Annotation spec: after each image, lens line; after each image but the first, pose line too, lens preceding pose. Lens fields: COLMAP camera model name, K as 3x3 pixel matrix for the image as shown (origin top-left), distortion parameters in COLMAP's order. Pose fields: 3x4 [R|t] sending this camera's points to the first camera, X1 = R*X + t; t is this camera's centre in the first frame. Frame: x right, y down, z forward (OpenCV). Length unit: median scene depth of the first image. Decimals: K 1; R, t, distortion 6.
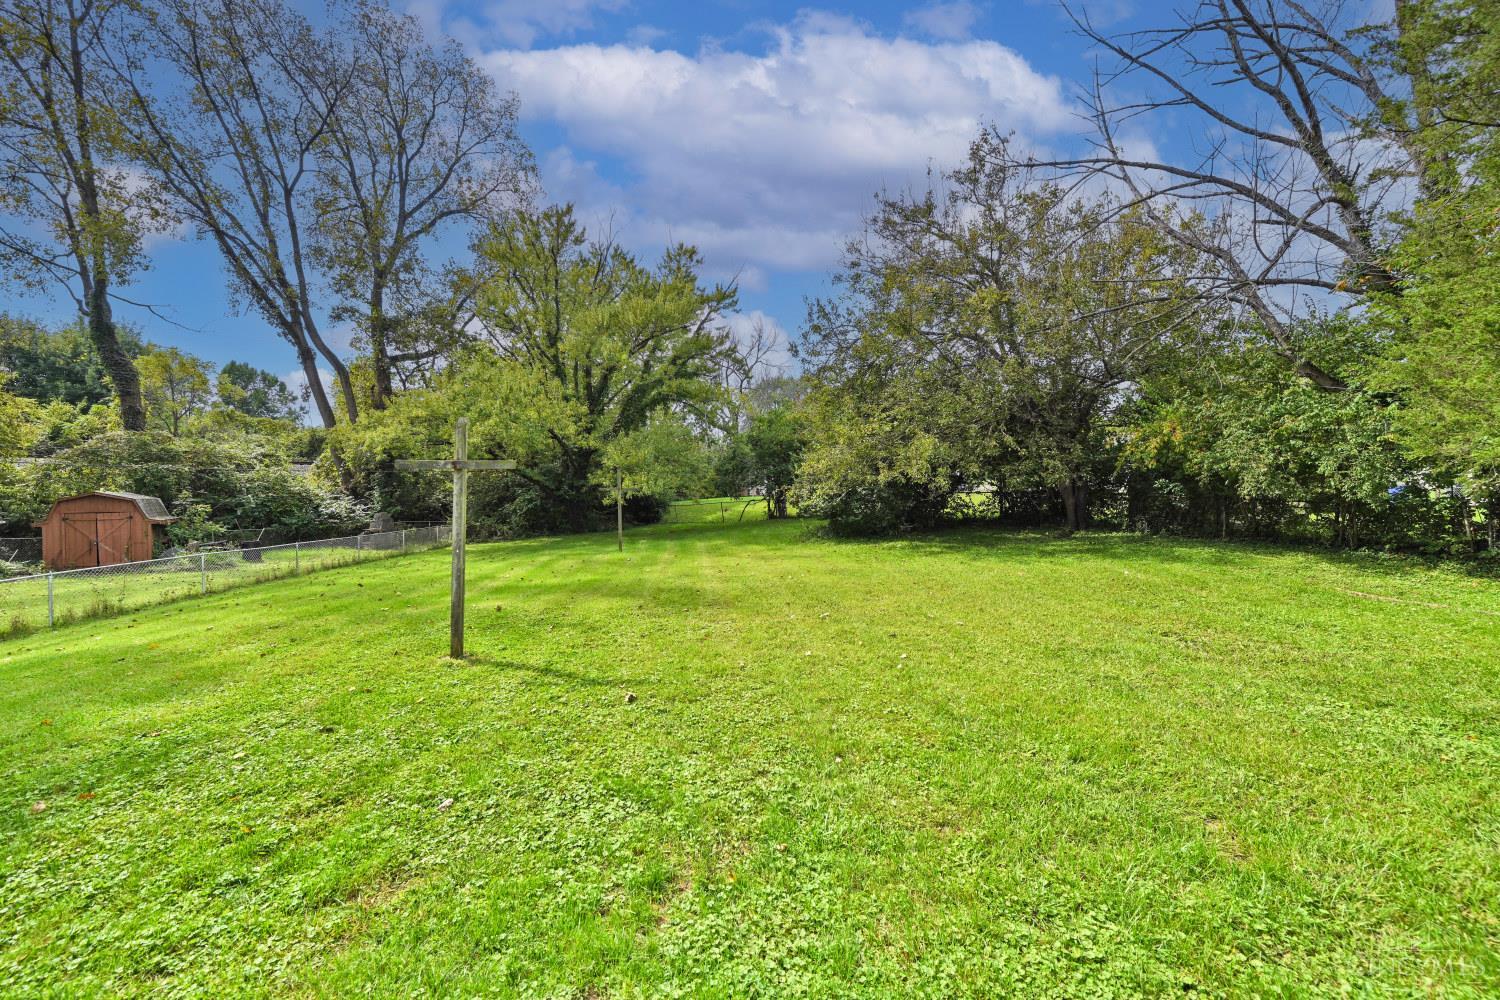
lens RADIAL K [[592.9, 0, 744.2], [0, 592.9, 496.0], [0, 0, 1]] dist [0.000506, 0.000322]
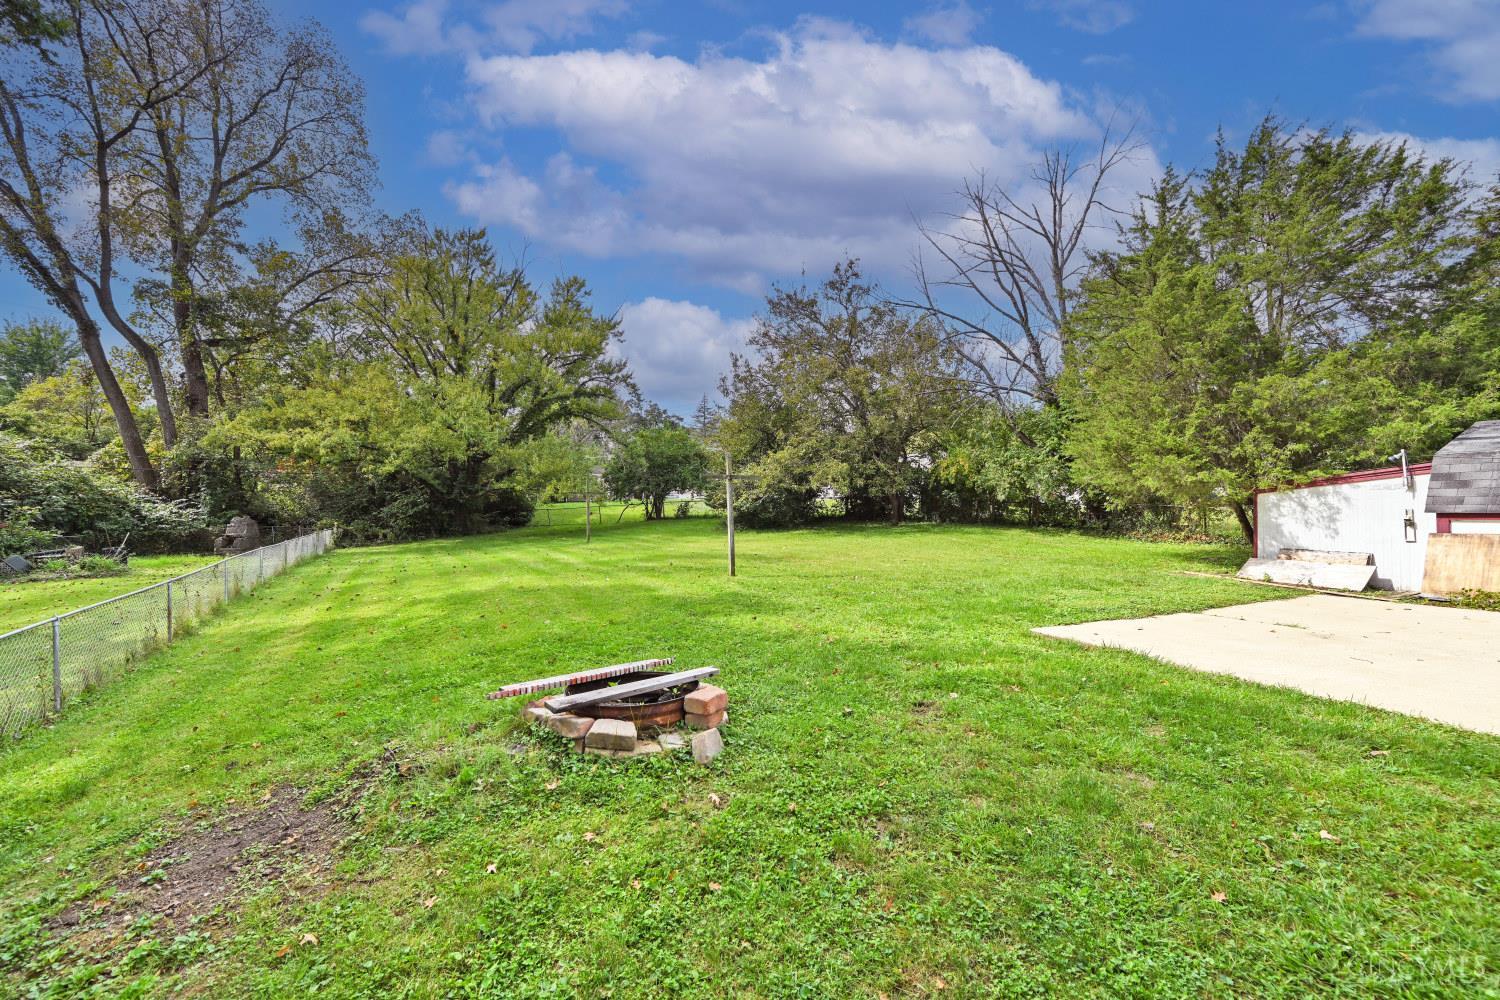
lens RADIAL K [[592.9, 0, 750.8], [0, 592.9, 498.2], [0, 0, 1]] dist [0.000506, 0.000322]
pose [[0.913851, 0.006165, 0.406004, -0.252659], [-0.002392, 0.999949, -0.009801, 0.006600], [-0.406043, 0.007986, 0.913819, -0.163027]]
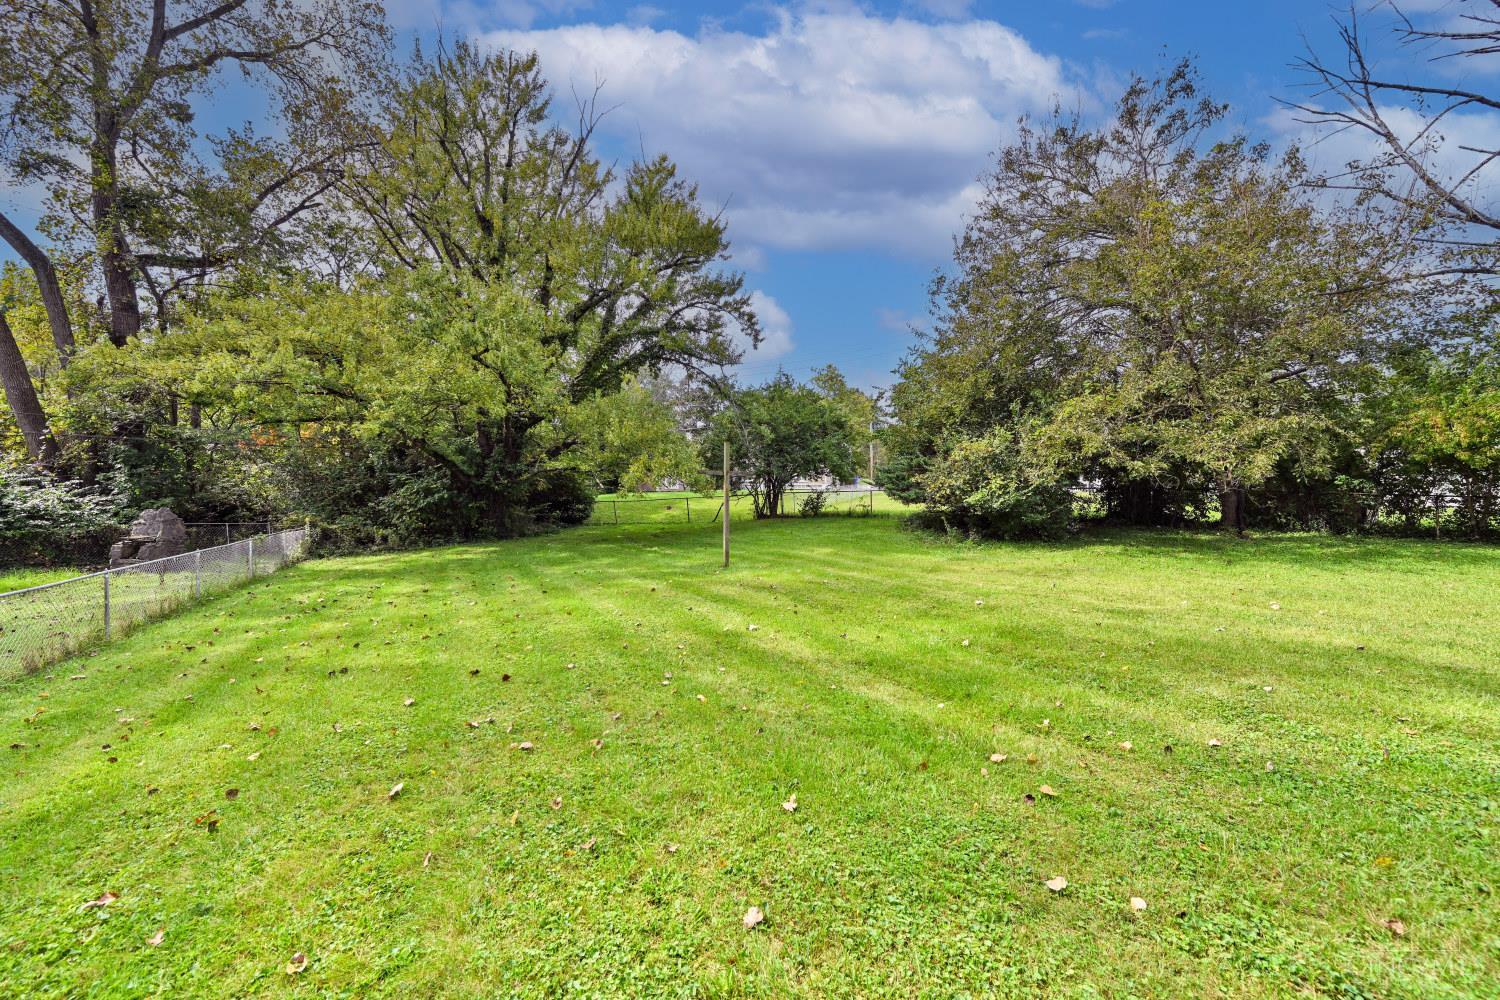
lens RADIAL K [[592.9, 0, 744.4], [0, 592.9, 498.8], [0, 0, 1]] dist [0.000506, 0.000322]
pose [[0.936425, 0.010227, 0.350718, -0.266136], [-0.012544, 0.999912, 0.004335, 0.008598], [-0.350642, -0.008459, 0.936471, 0.243551]]
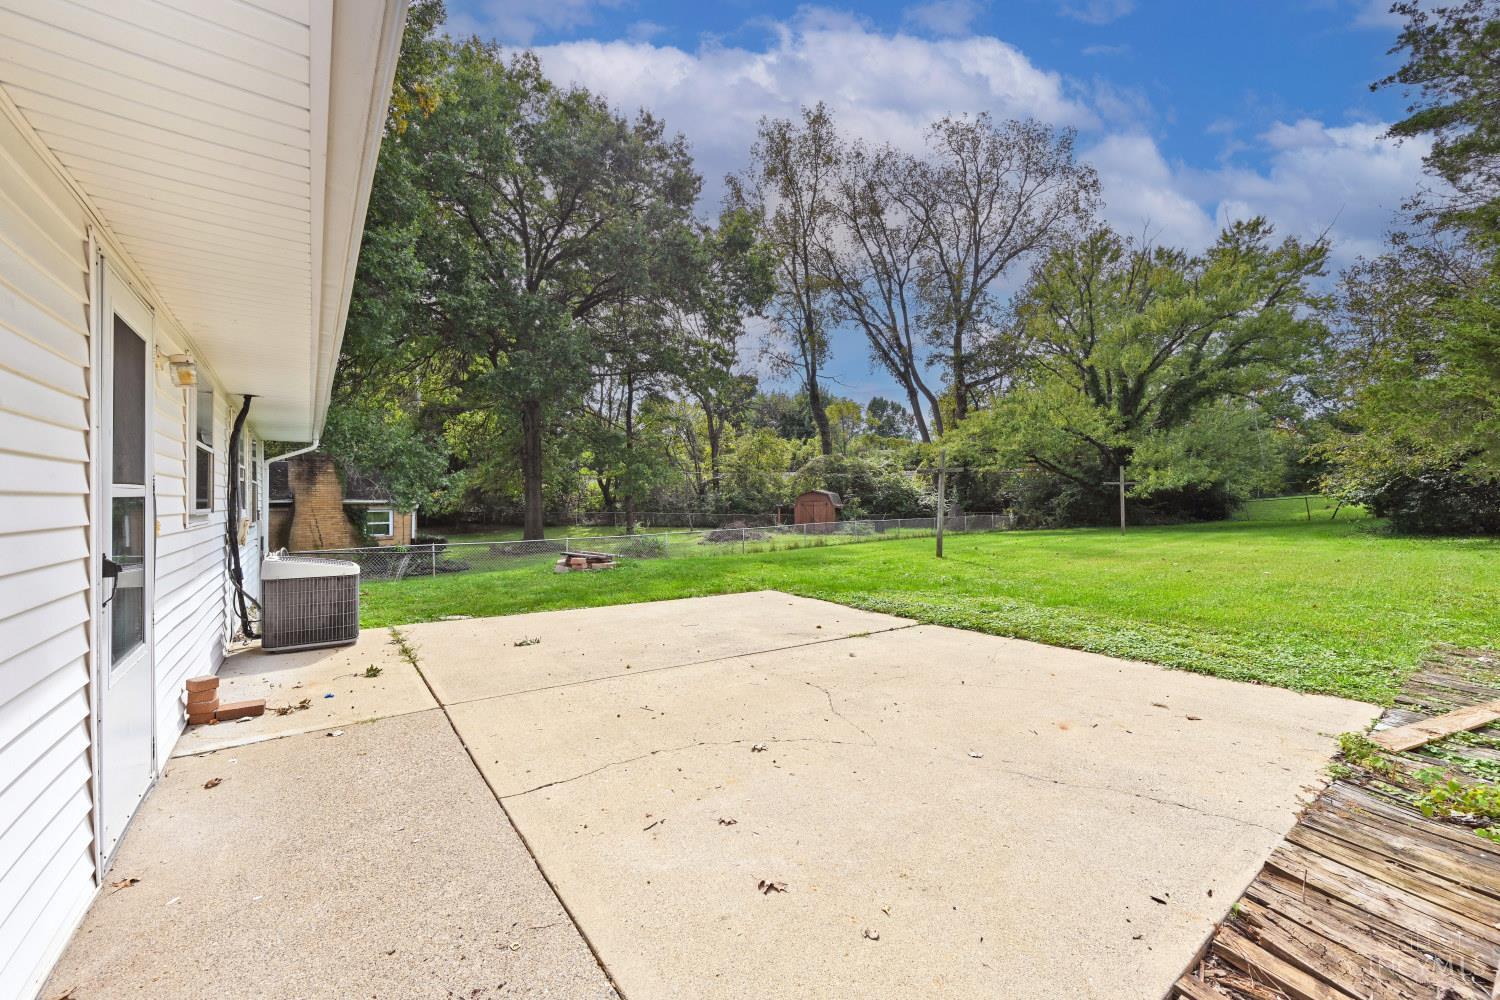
lens RADIAL K [[592.9, 0, 740.0], [0, 592.9, 506.7], [0, 0, 1]] dist [0.000506, 0.000322]
pose [[0.591663, 0.013996, -0.806064, 0.187640], [0.000787, 0.999839, 0.017938, 0.008731], [0.806185, -0.011248, 0.591557, -0.198500]]
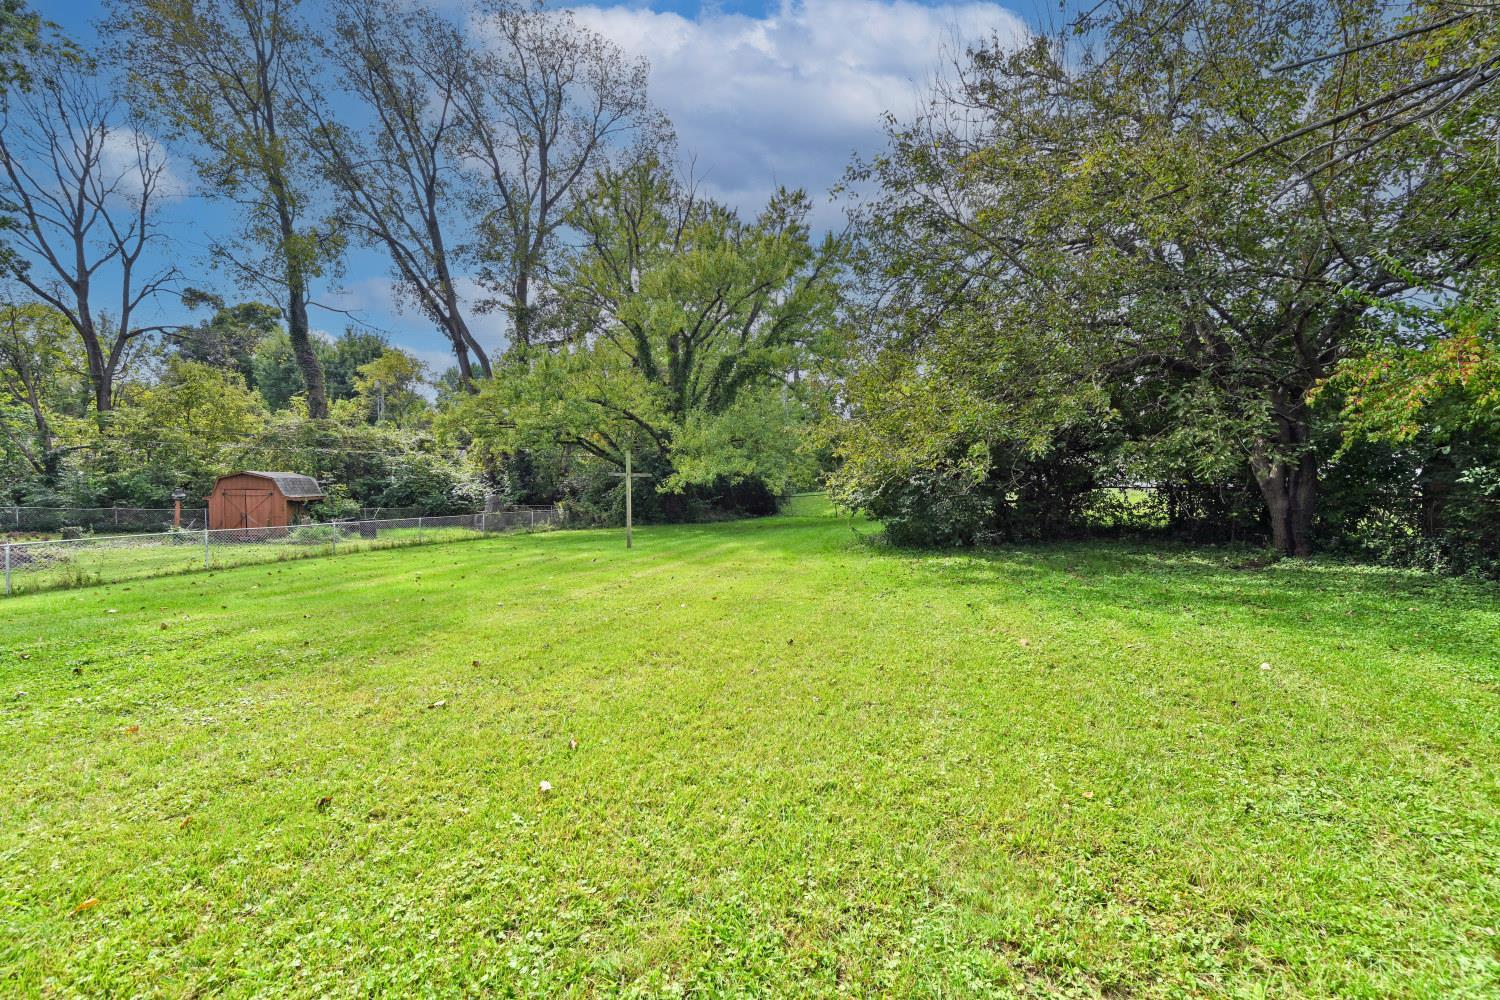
lens RADIAL K [[592.9, 0, 754.7], [0, 592.9, 516.0], [0, 0, 1]] dist [0.000506, 0.000322]
pose [[0.942205, 0.036733, -0.333017, 0.155900], [-0.020042, 0.998371, 0.053418, -0.000870], [0.334437, -0.043656, 0.941407, 0.170828]]
